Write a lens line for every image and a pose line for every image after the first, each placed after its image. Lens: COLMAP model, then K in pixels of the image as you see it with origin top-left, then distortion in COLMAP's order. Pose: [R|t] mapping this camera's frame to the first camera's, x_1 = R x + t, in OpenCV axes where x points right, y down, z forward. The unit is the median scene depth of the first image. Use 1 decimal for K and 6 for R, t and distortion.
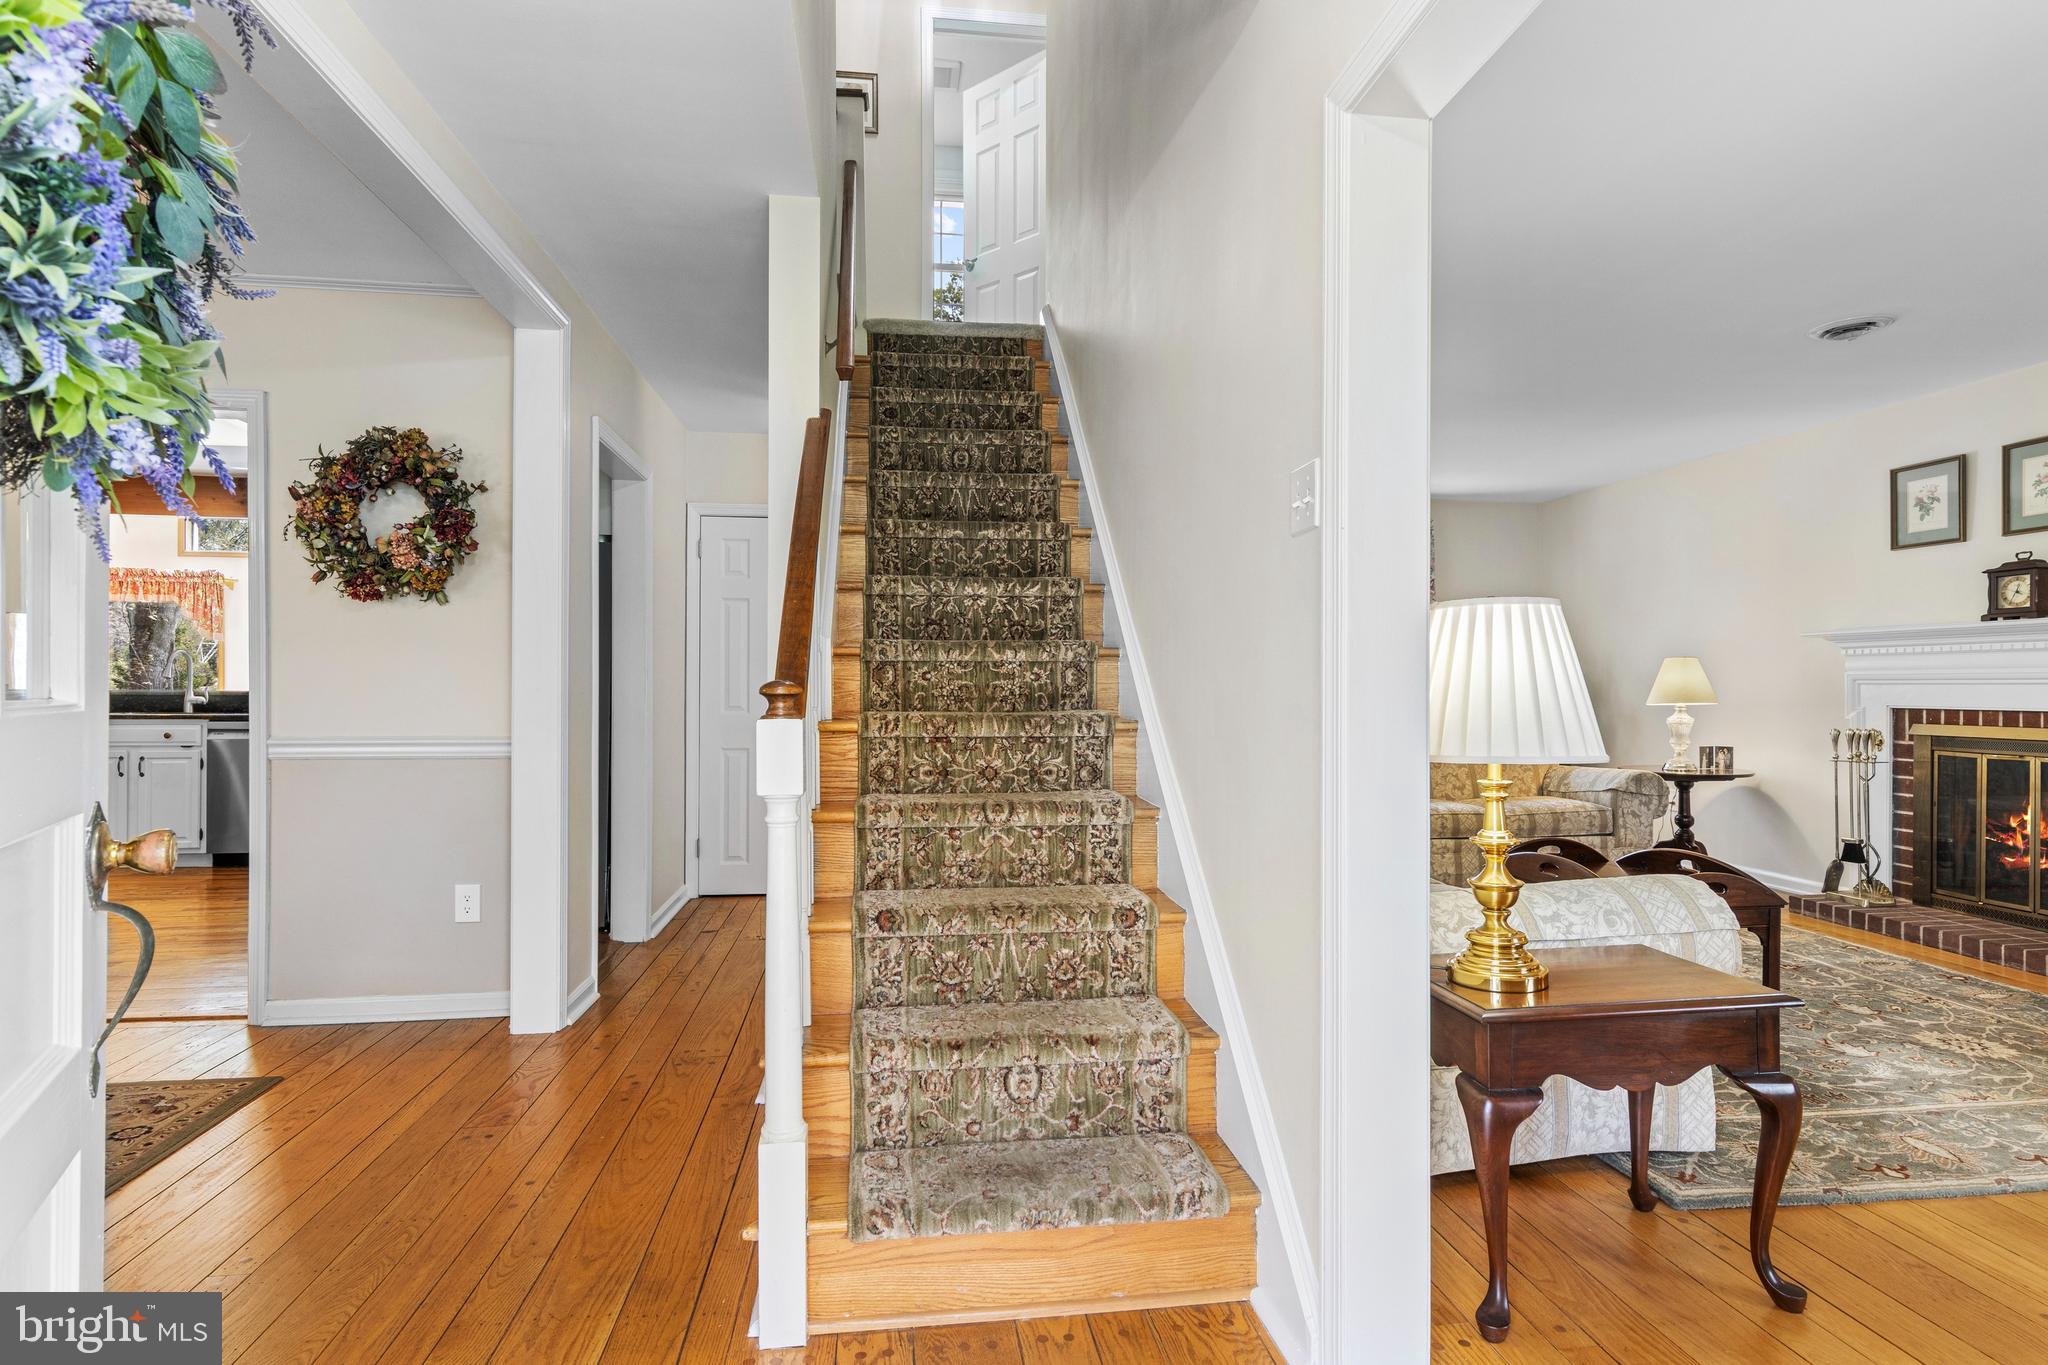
lens RADIAL K [[1048.7, 0, 1018.3], [0, 1048.7, 685.2], [0, 0, 1]] dist [0.014892, -0.005261]
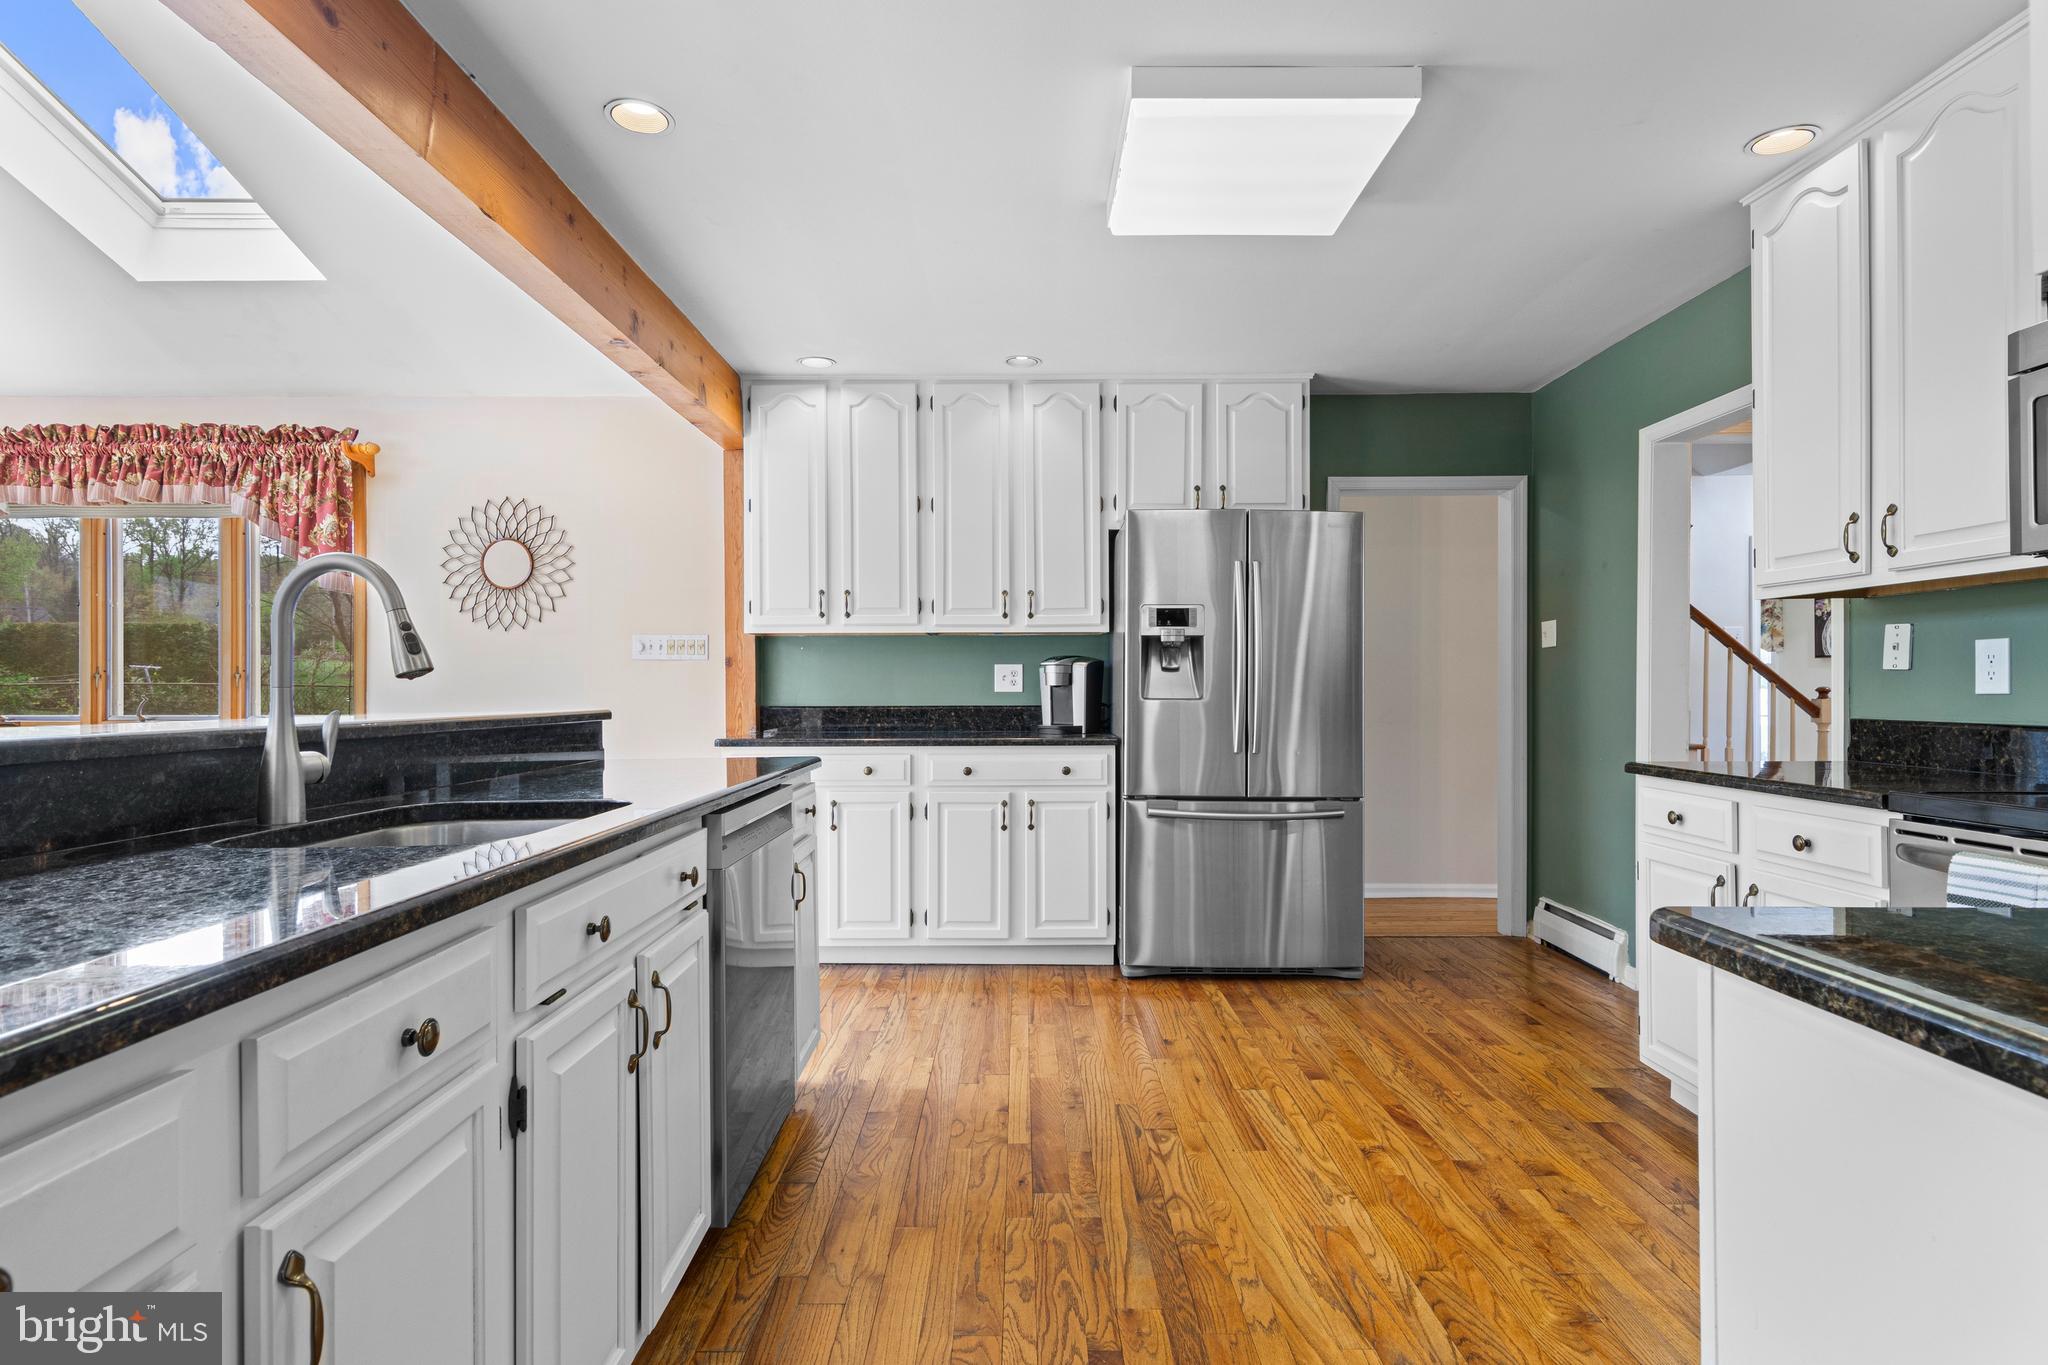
lens RADIAL K [[1048.7, 0, 1017.5], [0, 1048.7, 687.6], [0, 0, 1]] dist [0.014892, -0.005261]
pose [[0.131916, -0.003204, 0.991256, -1.434505], [0.001731, 0.999994, 0.003002, -0.006556], [-0.991259, 0.001320, 0.131921, 1.161385]]
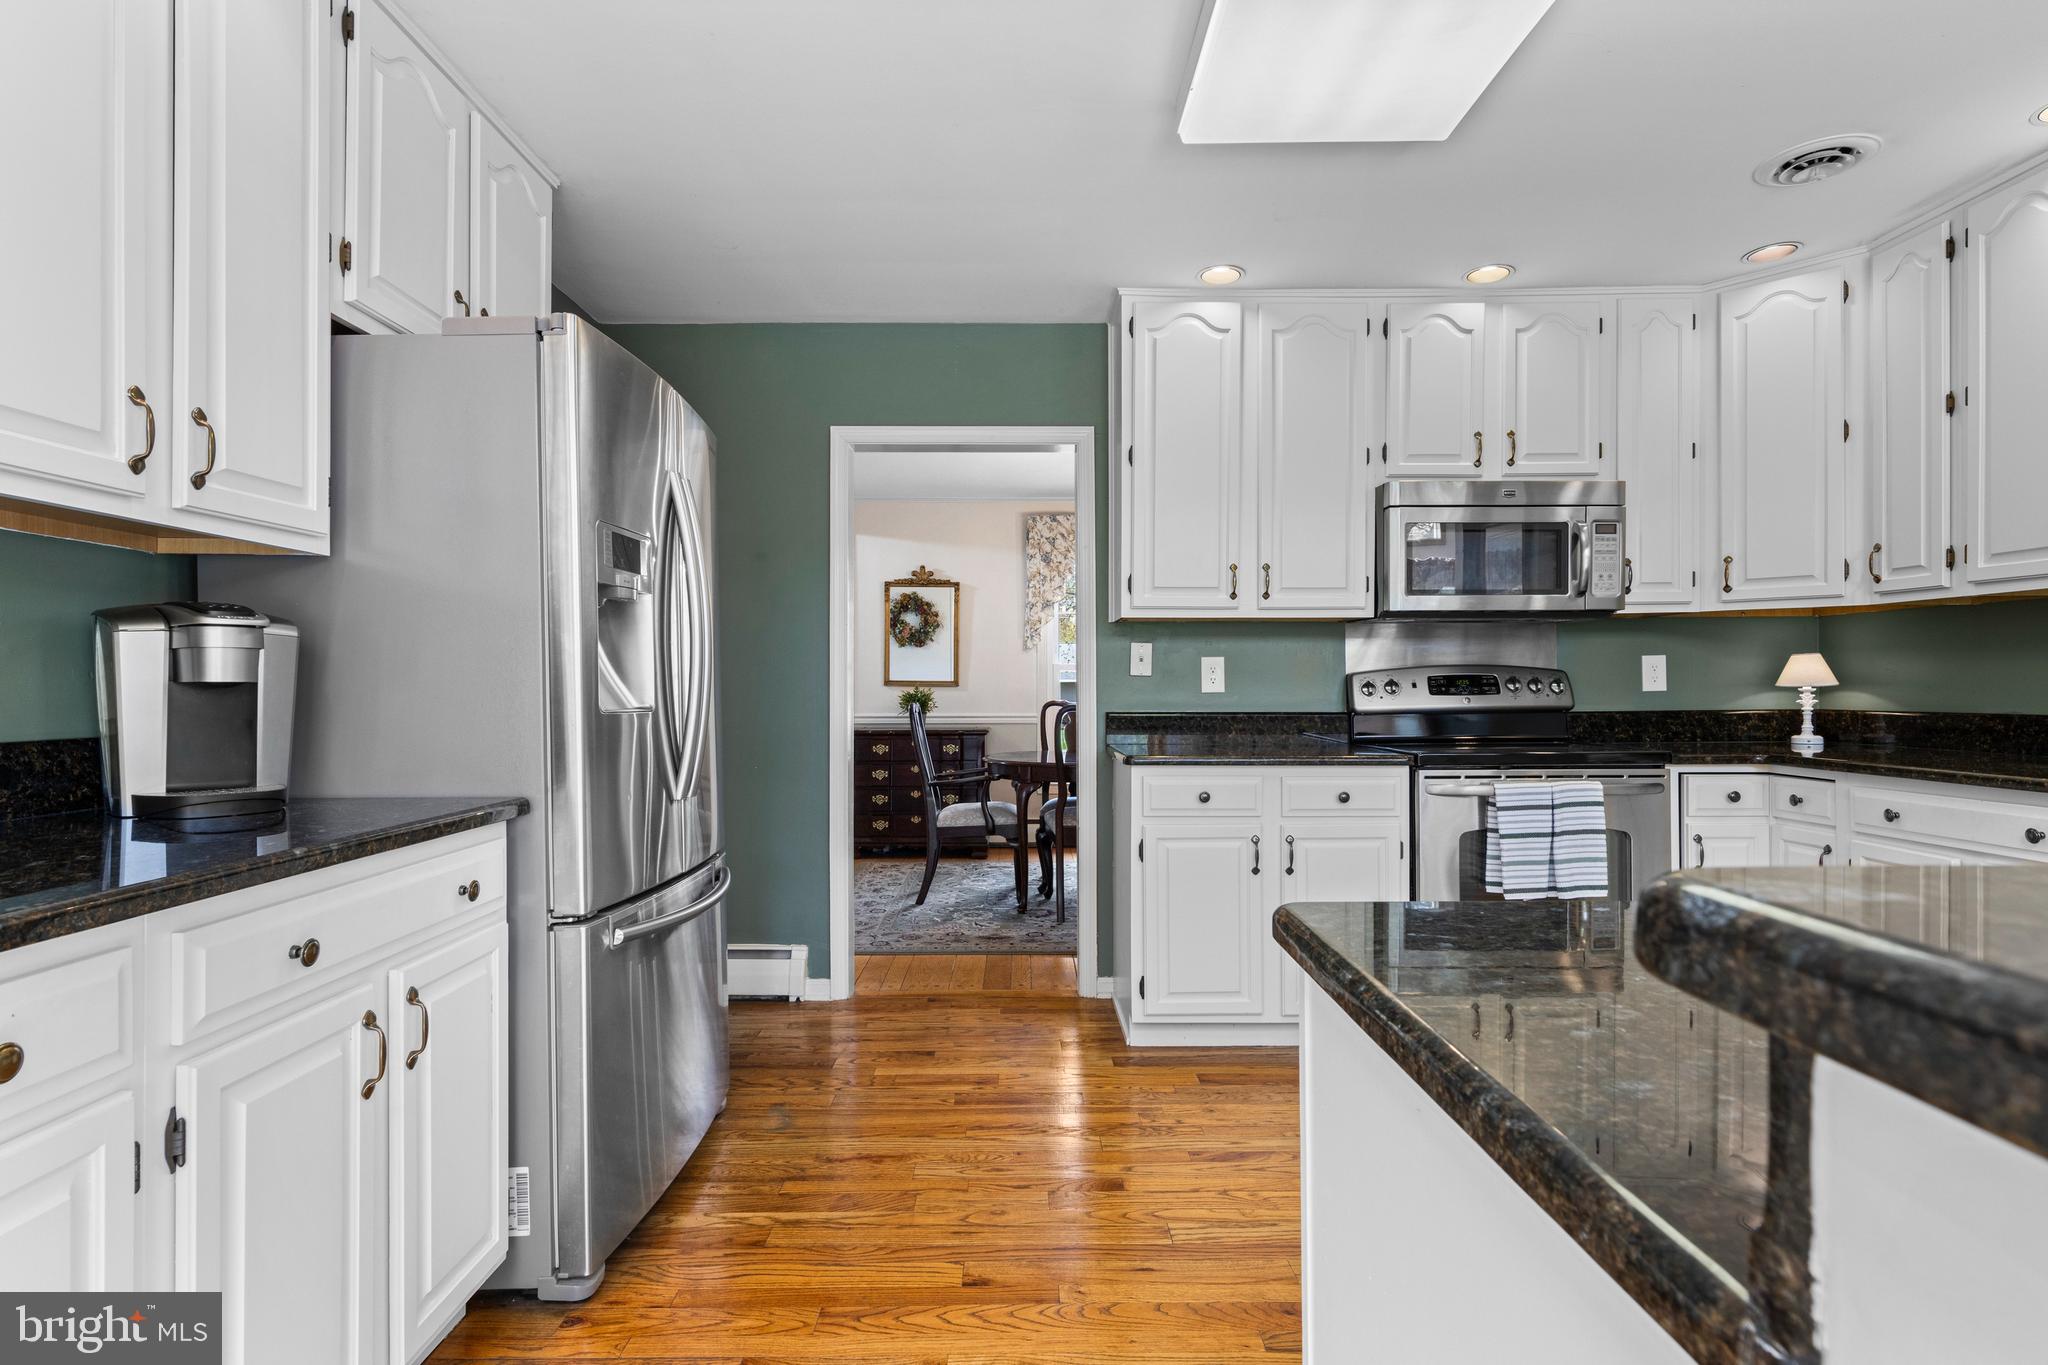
lens RADIAL K [[1048.7, 0, 1024.3], [0, 1048.7, 686.1], [0, 0, 1]] dist [0.014892, -0.005261]
pose [[-0.992386, -0.000704, 0.123167, -0.786616], [-0.001088, 0.999995, -0.003044, -0.003469], [-0.123165, -0.003155, -0.992381, 1.575106]]
